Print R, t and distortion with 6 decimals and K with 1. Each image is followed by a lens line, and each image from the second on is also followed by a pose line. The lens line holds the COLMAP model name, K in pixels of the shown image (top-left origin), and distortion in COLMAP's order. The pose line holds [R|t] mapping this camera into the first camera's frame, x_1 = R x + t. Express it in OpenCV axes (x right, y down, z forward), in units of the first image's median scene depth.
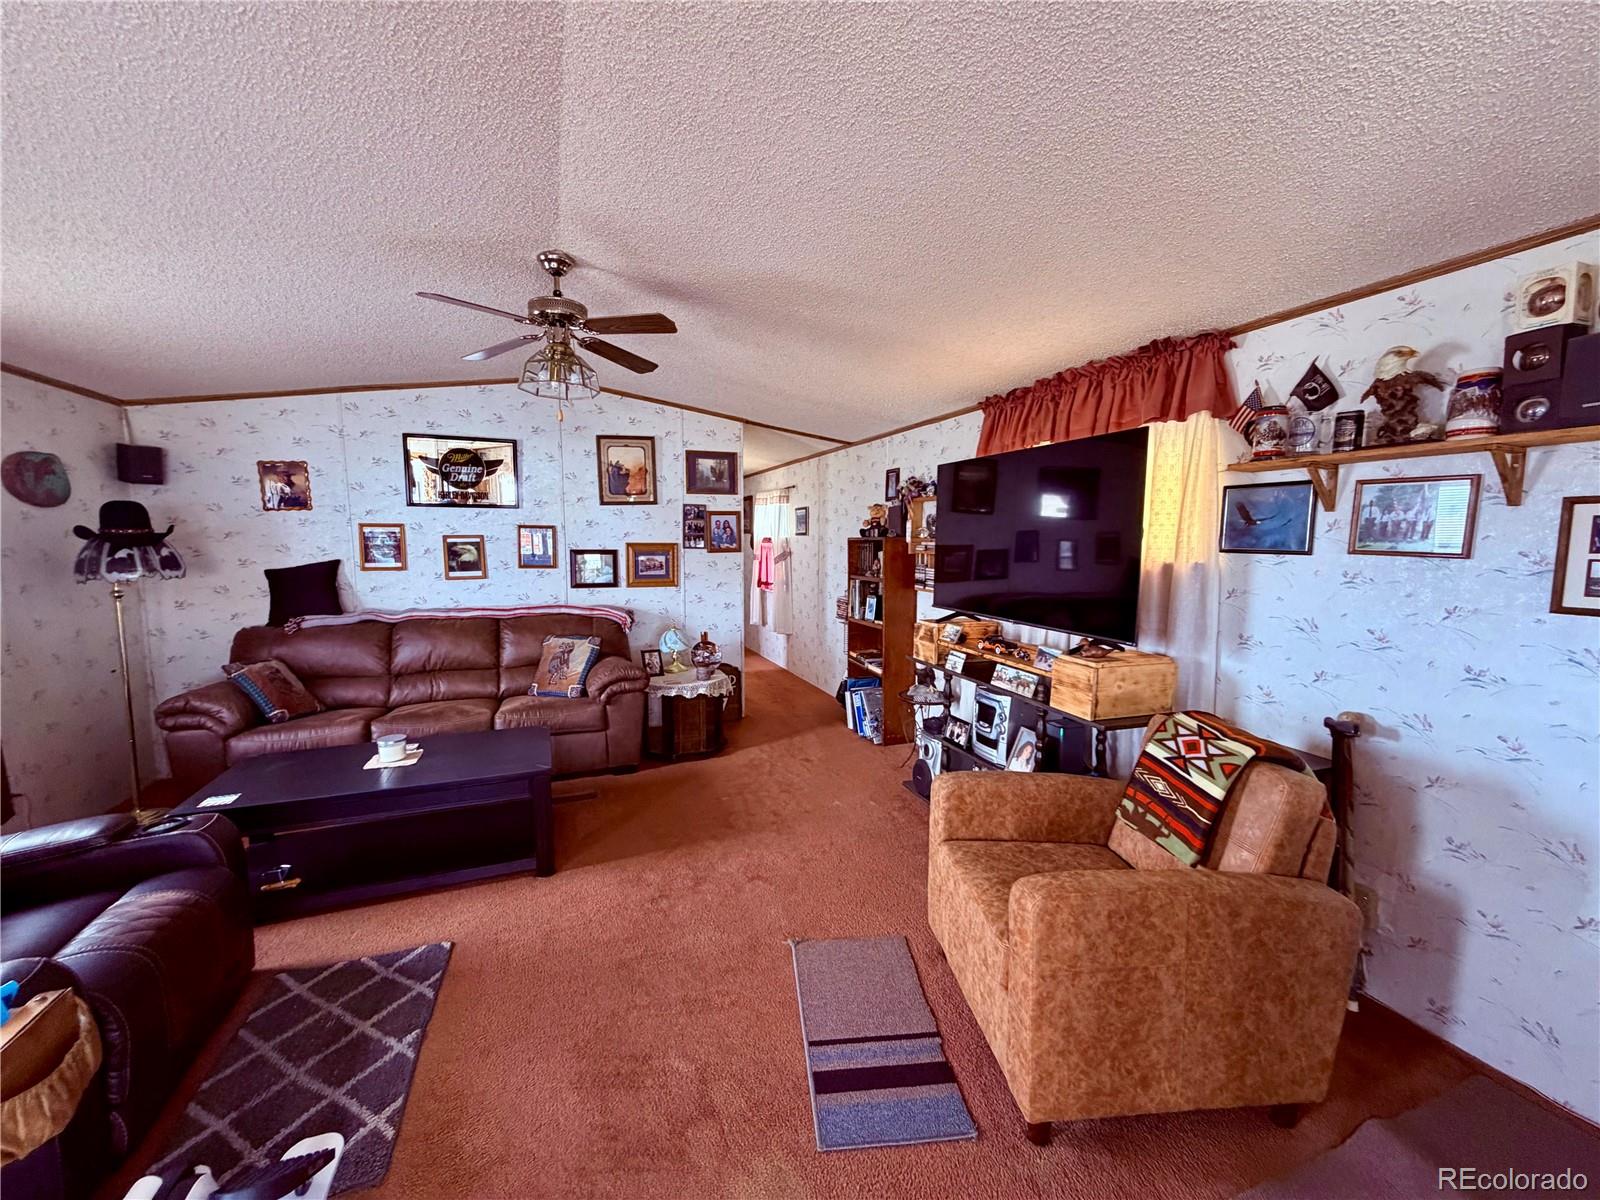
lens RADIAL K [[639.4, 0, 795.2], [0, 639.4, 603.9], [0, 0, 1]] dist [0.002756, -0.000010]
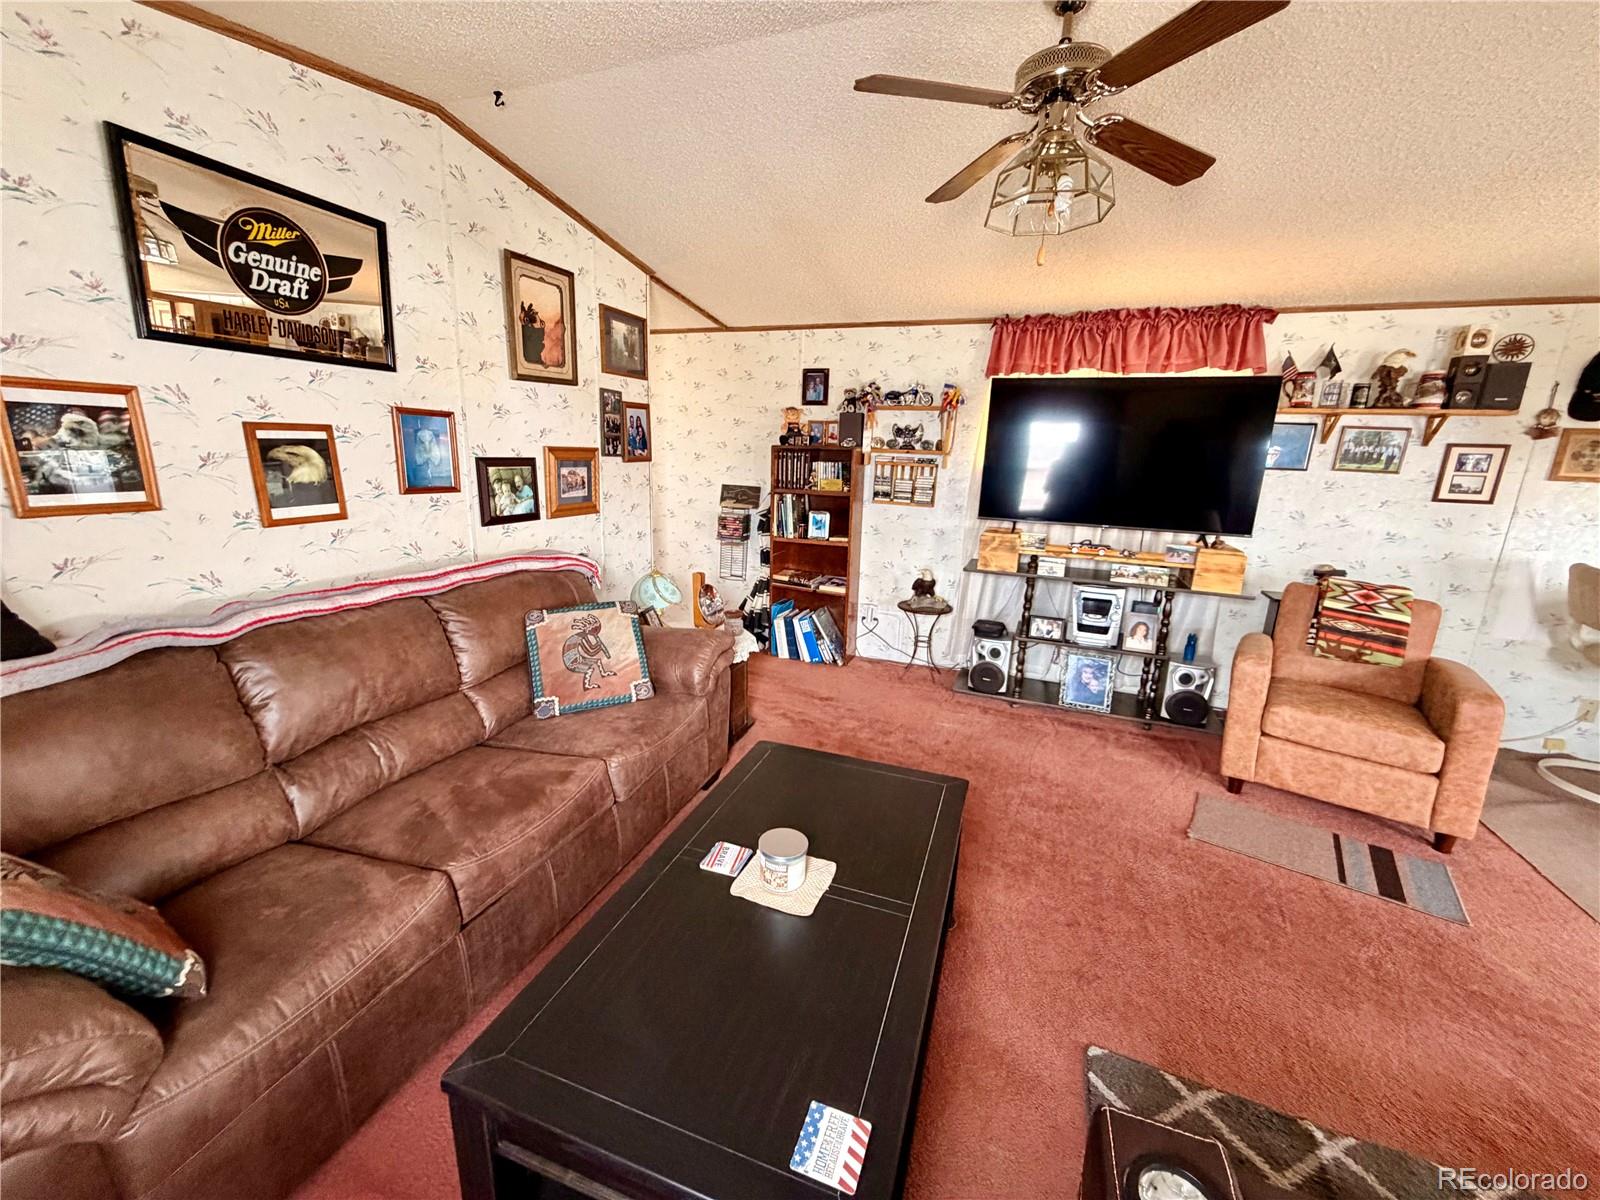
lens RADIAL K [[639.4, 0, 796.7], [0, 639.4, 600.0], [0, 0, 1]] dist [0.002756, -0.000010]
pose [[0.659312, -0.156683, 0.735362, -0.626956], [0.049228, 0.984943, 0.165725, -0.042807], [-0.750256, -0.073064, 0.657098, 0.433164]]
